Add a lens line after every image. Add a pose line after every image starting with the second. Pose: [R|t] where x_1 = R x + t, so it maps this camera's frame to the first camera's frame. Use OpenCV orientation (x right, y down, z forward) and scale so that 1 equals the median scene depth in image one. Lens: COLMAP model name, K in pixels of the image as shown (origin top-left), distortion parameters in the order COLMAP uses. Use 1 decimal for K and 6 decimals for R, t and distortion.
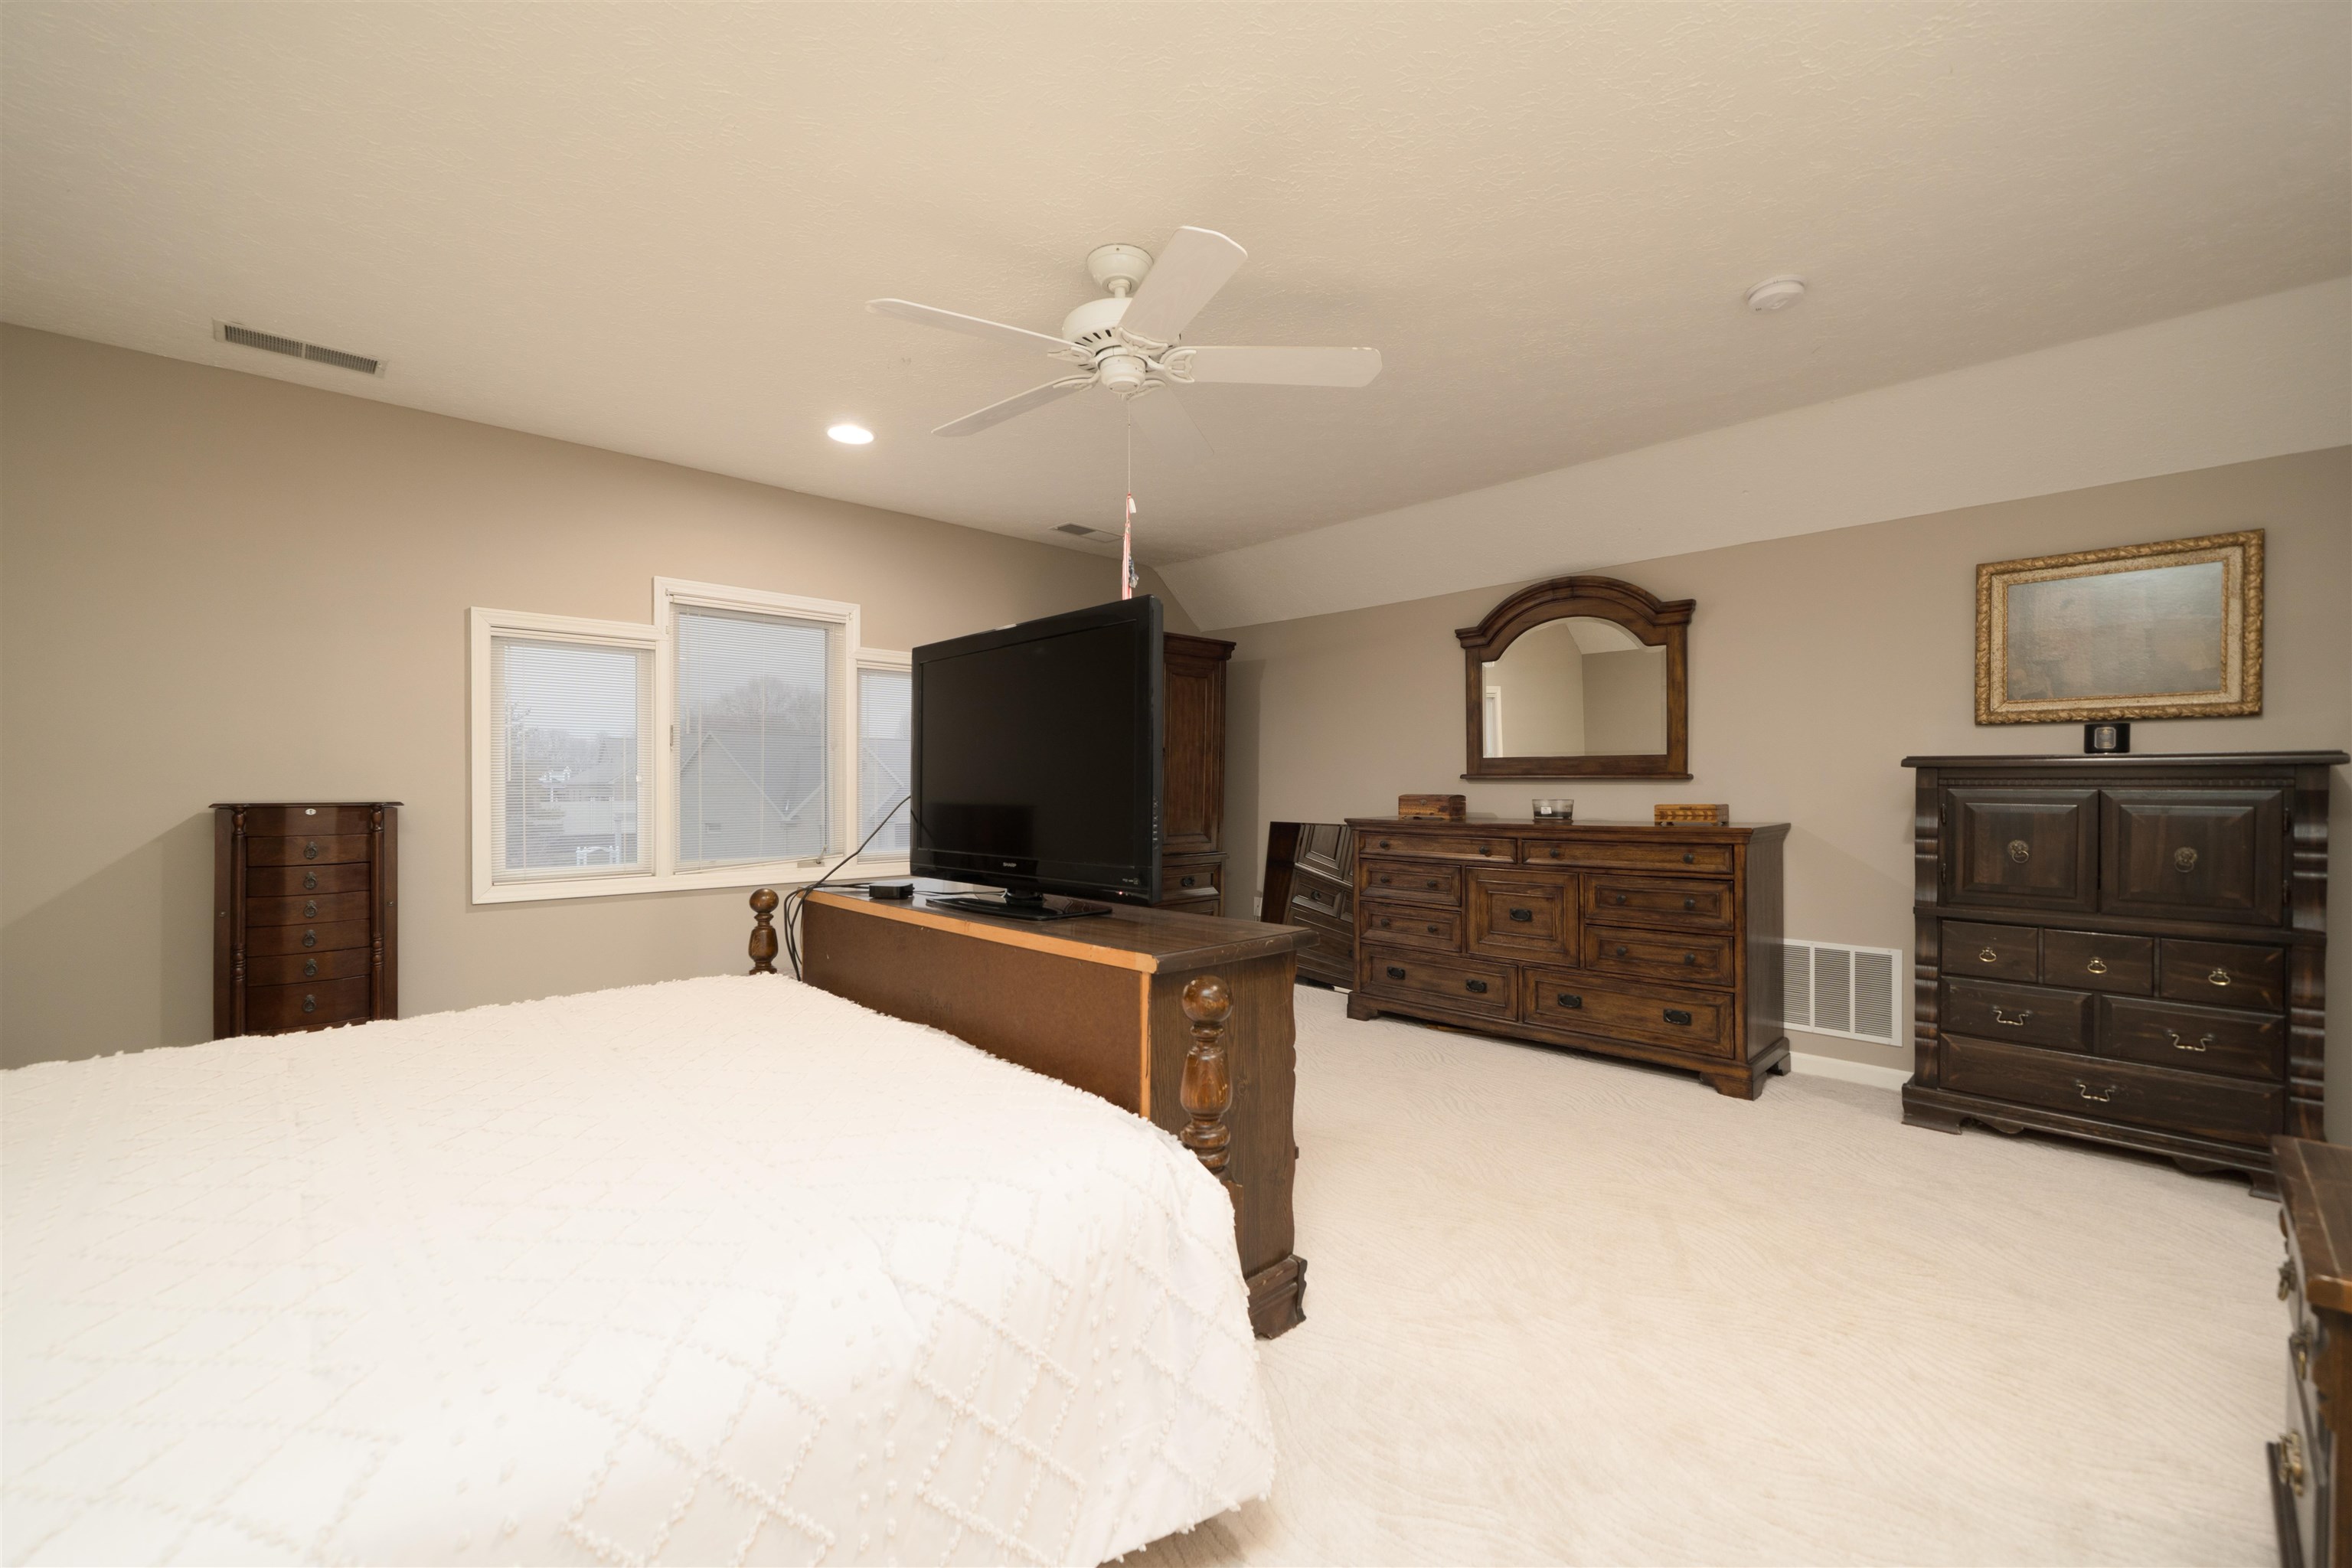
lens RADIAL K [[949.9, 0, 1168.4], [0, 949.9, 791.4], [0, 0, 1]] dist [0.000823, 0.000083]
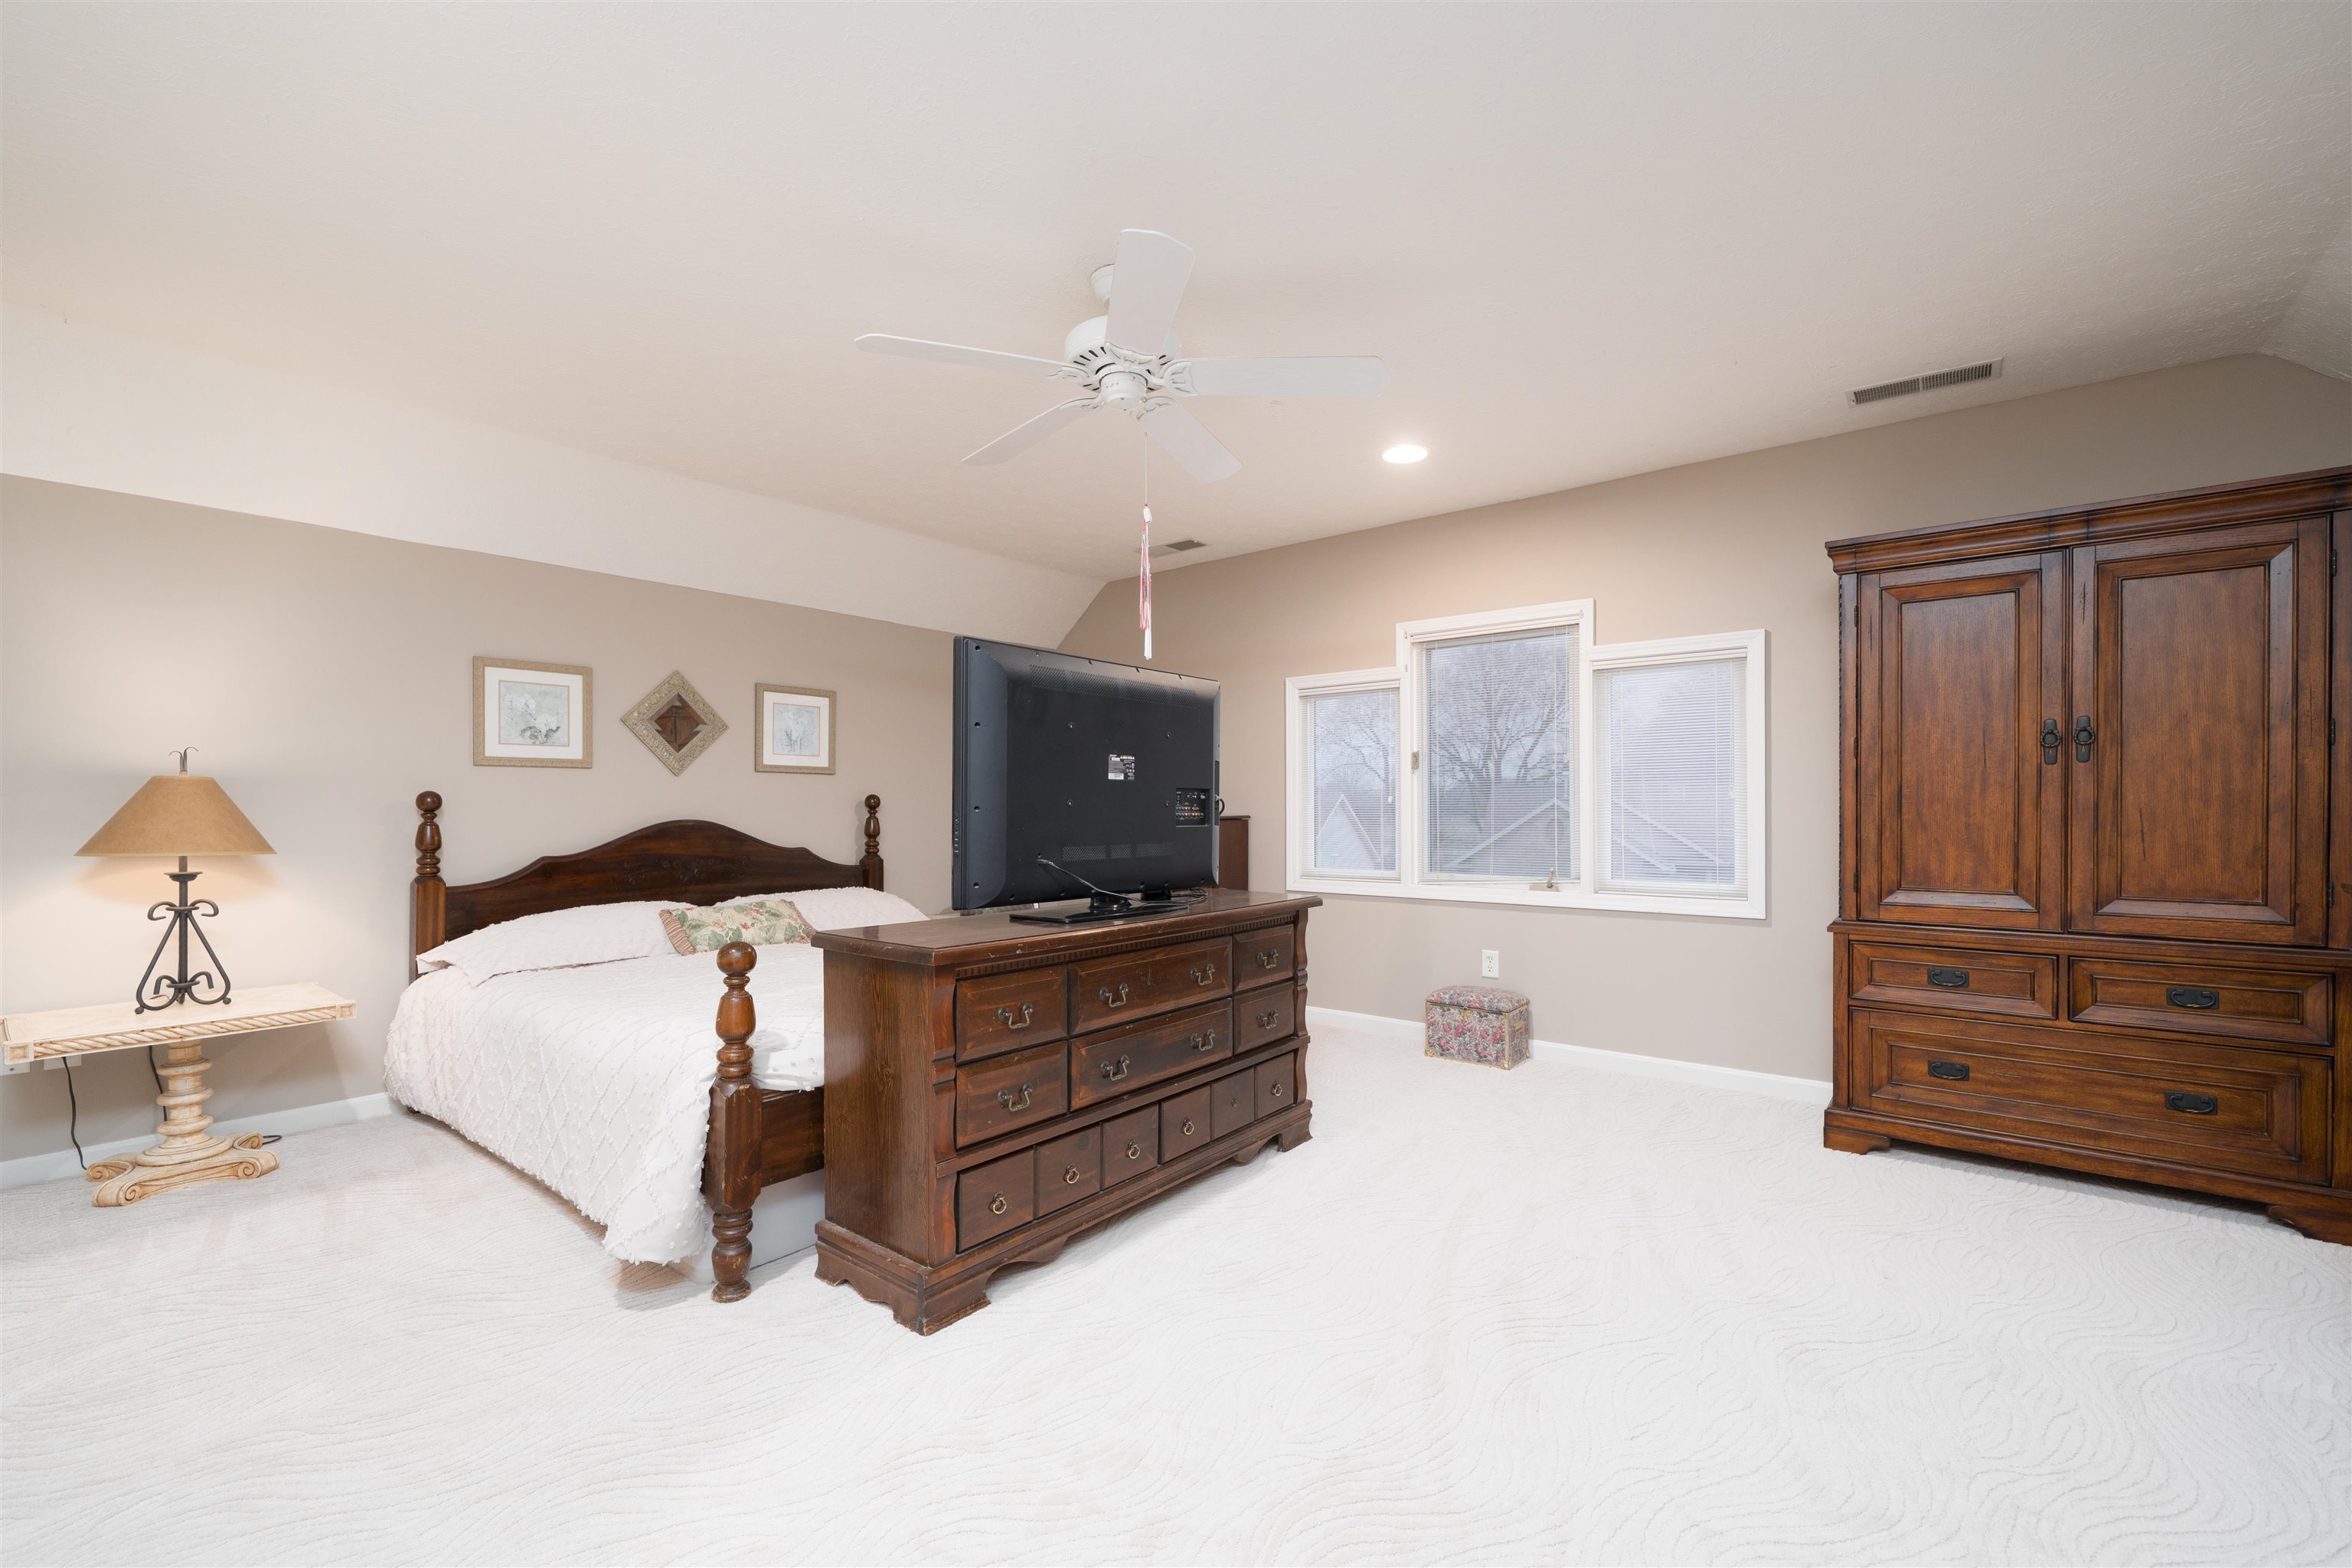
lens RADIAL K [[987.5, 0, 1168.3], [0, 987.5, 804.9], [0, 0, 1]] dist [0.001640, 0.000299]
pose [[0.130534, -0.002390, -0.991441, 0.605321], [-0.002490, 0.999993, -0.002738, -0.001011], [0.991441, 0.002826, 0.130528, 0.559222]]
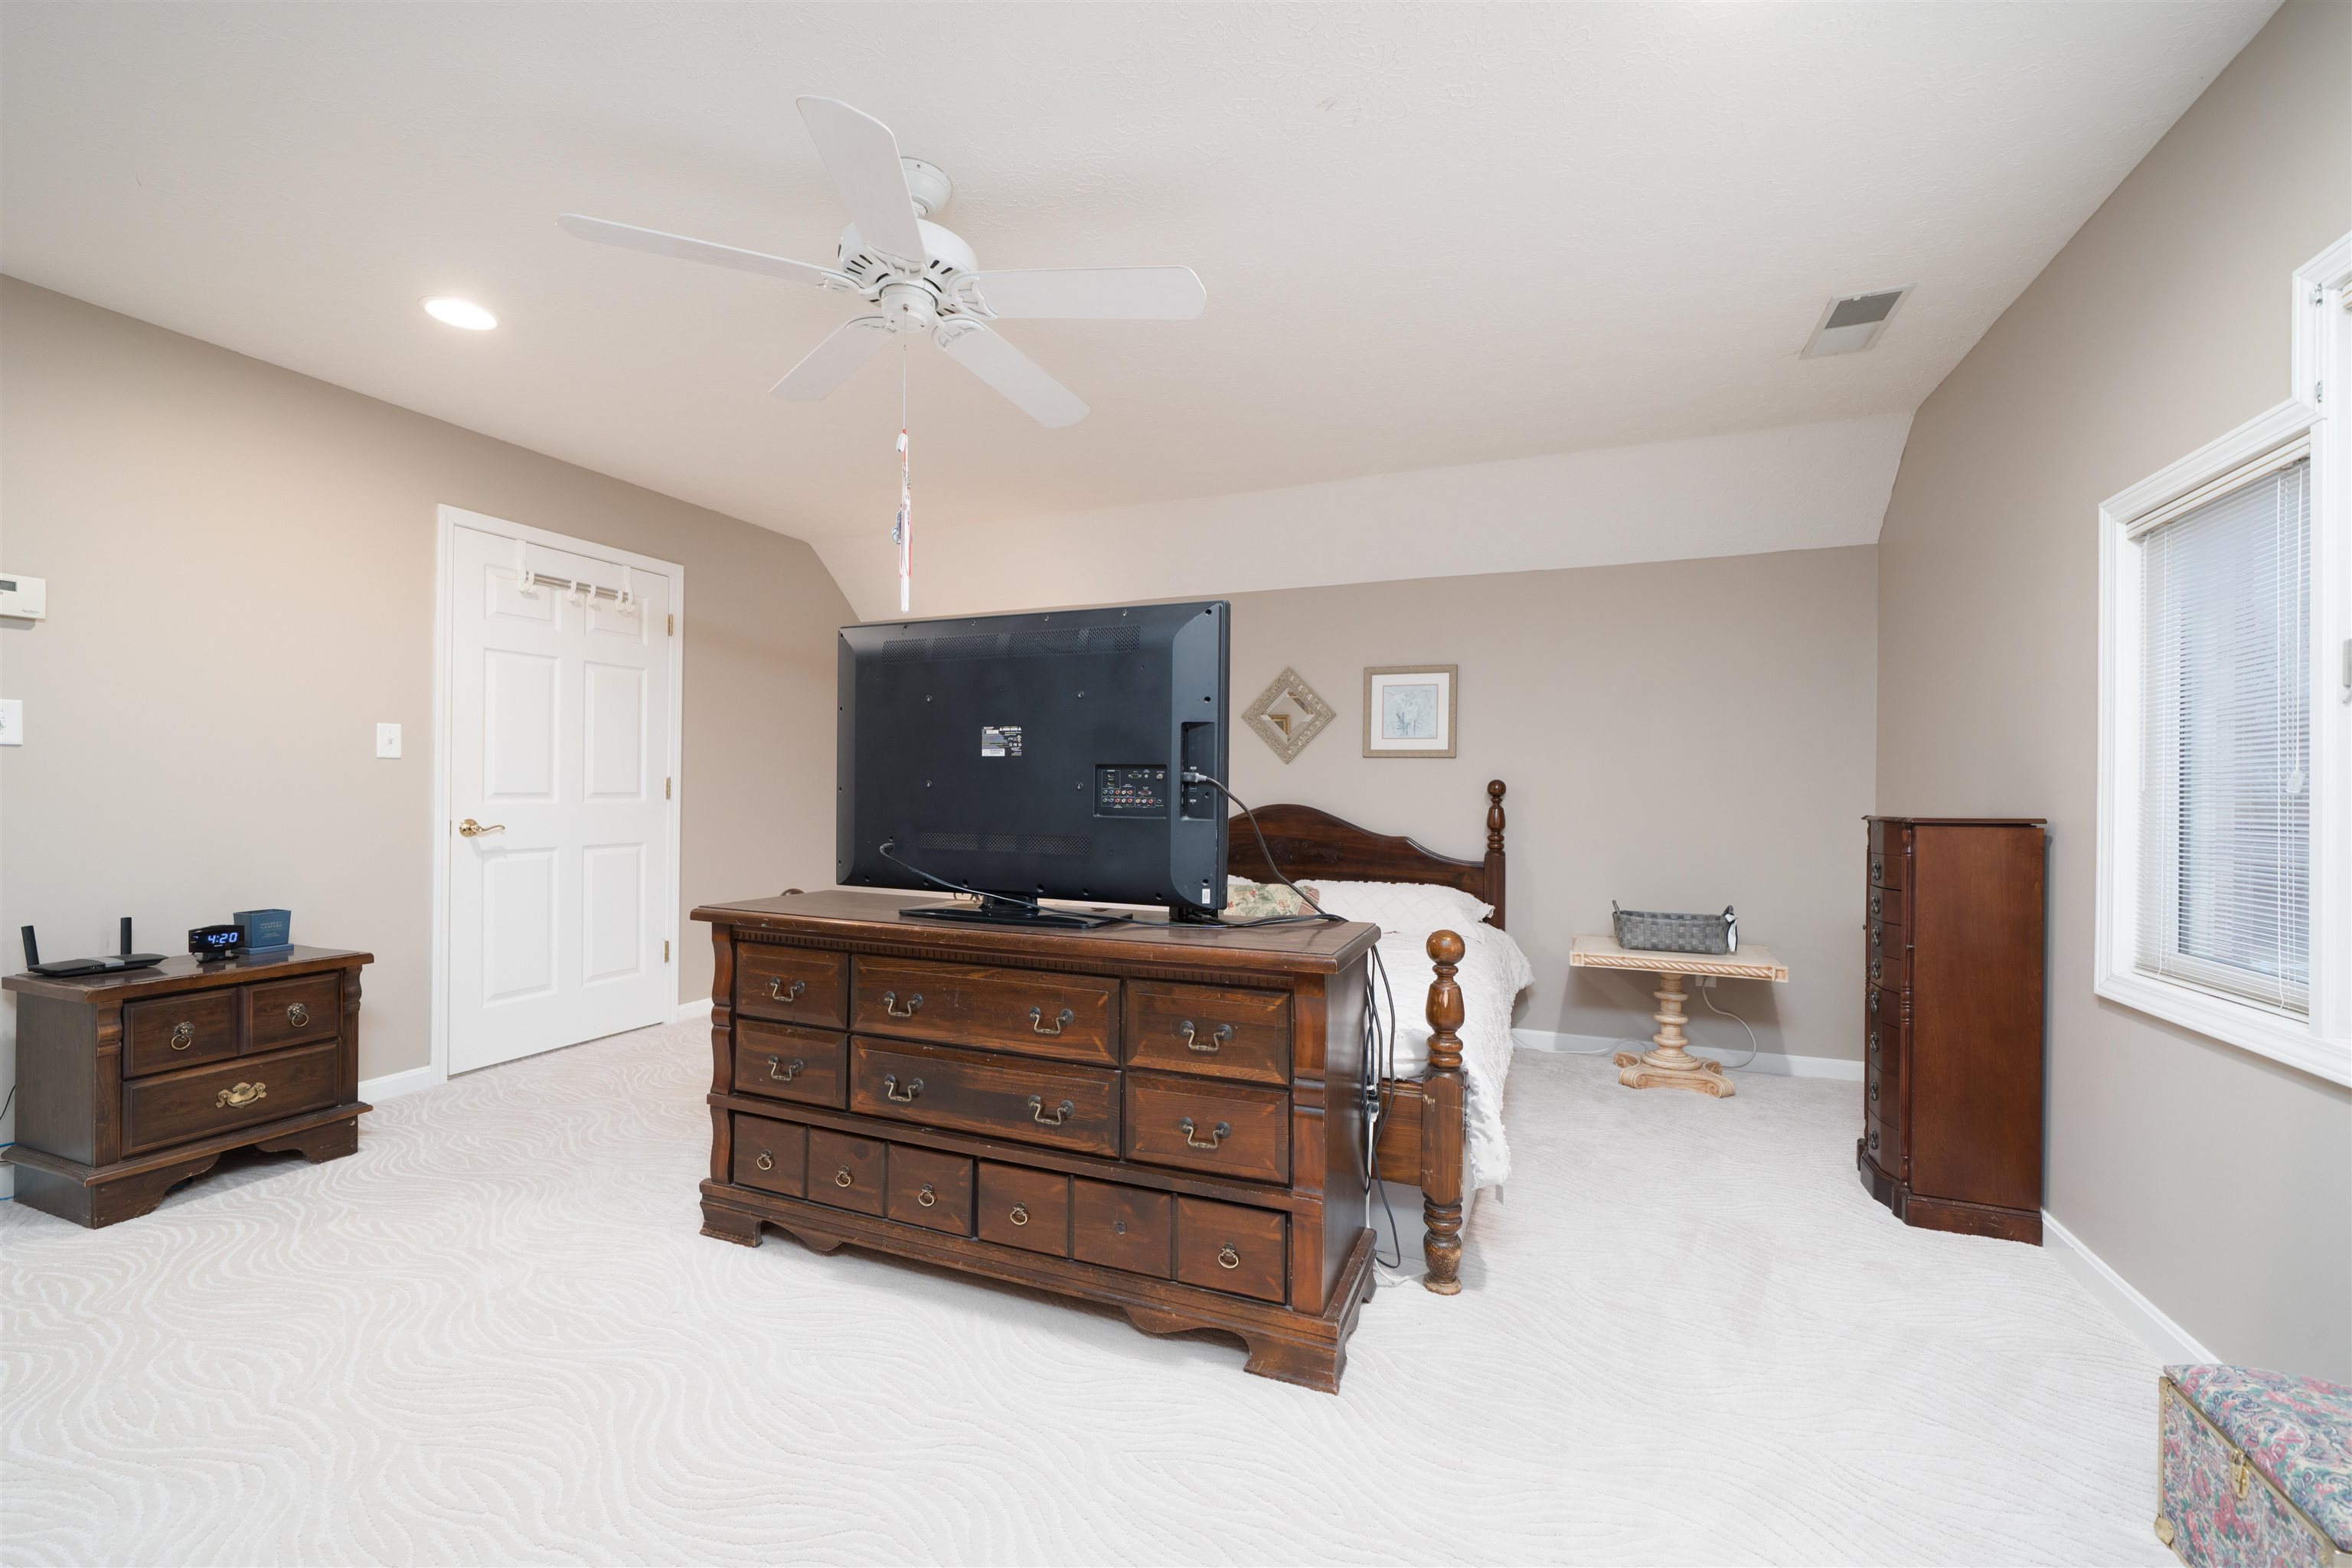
lens RADIAL K [[949.9, 0, 1168.4], [0, 949.9, 791.4], [0, 0, 1]] dist [0.000823, 0.000083]
pose [[-0.915043, -0.009388, -0.403248, 0.049683], [-0.011710, 0.999926, 0.003294, -0.003079], [0.403187, 0.007736, -0.915085, 1.156554]]
